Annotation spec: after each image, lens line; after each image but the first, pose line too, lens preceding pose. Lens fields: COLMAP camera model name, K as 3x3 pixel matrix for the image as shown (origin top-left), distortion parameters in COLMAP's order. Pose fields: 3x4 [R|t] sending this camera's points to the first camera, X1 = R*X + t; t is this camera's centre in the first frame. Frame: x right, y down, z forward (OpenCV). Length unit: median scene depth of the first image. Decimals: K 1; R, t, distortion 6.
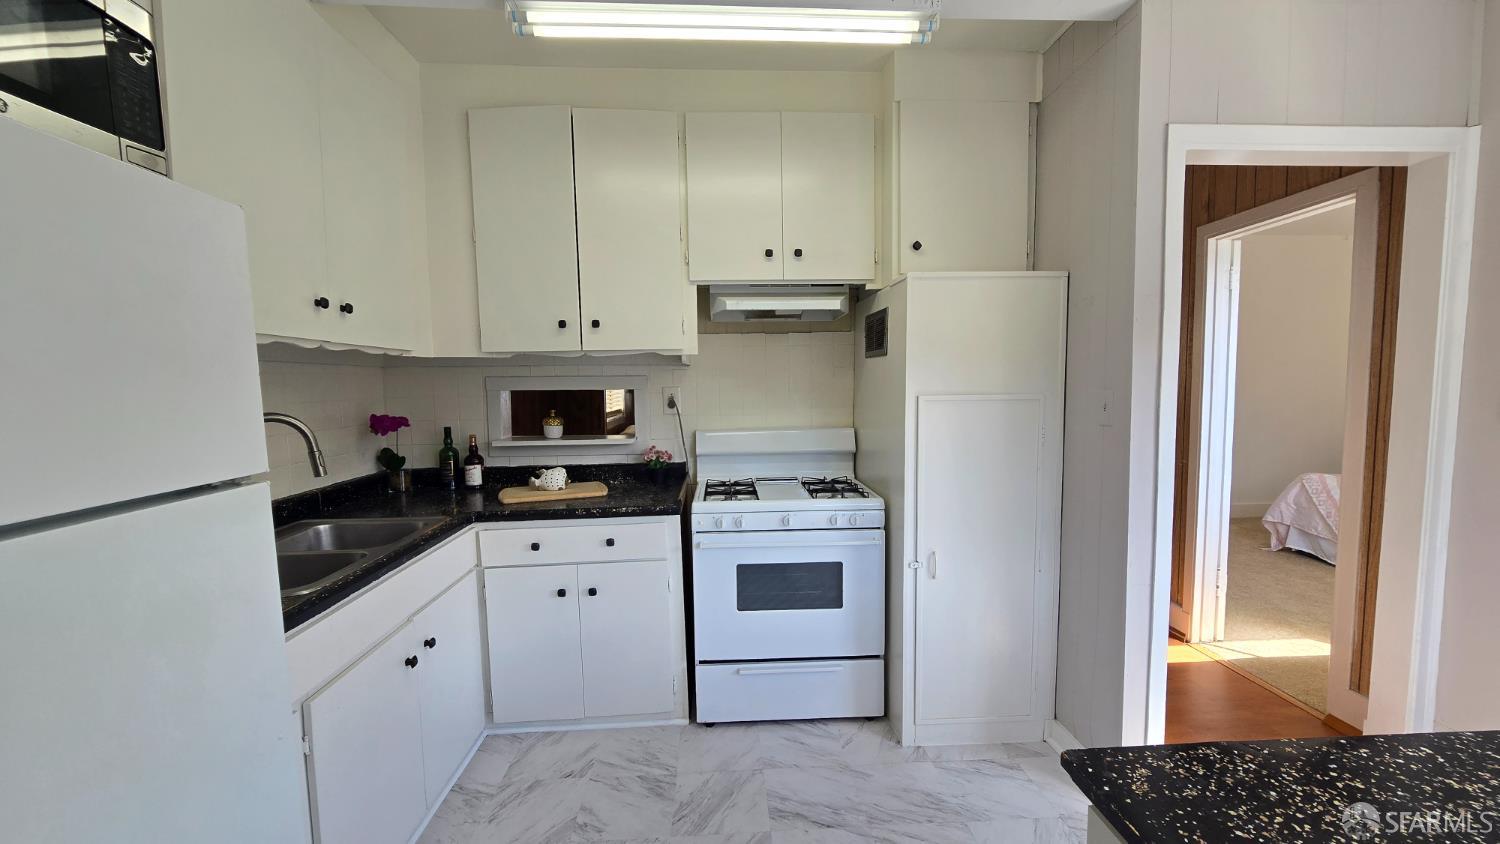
lens RADIAL K [[613.3, 0, 761.1], [0, 613.3, 428.4], [0, 0, 1]] dist [-0.006116, 0.001145]
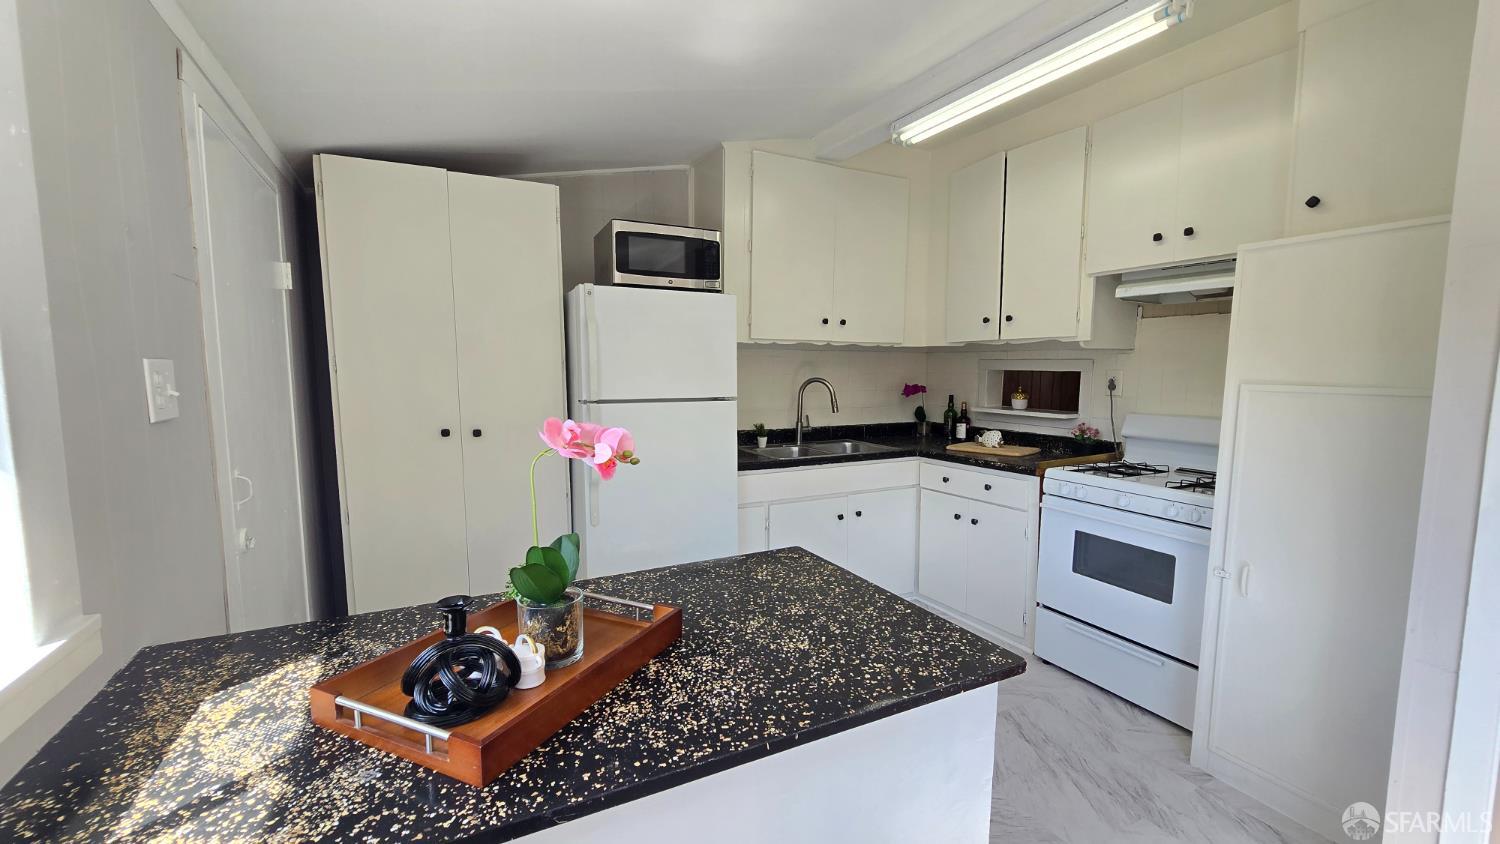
lens RADIAL K [[613.3, 0, 751.5], [0, 613.3, 426.5], [0, 0, 1]] dist [-0.006116, 0.001145]
pose [[0.406237, 0.104636, -0.907757, 0.672302], [-0.078232, 0.993757, 0.079539, -0.006920], [0.910413, 0.038704, 0.411886, -0.001129]]
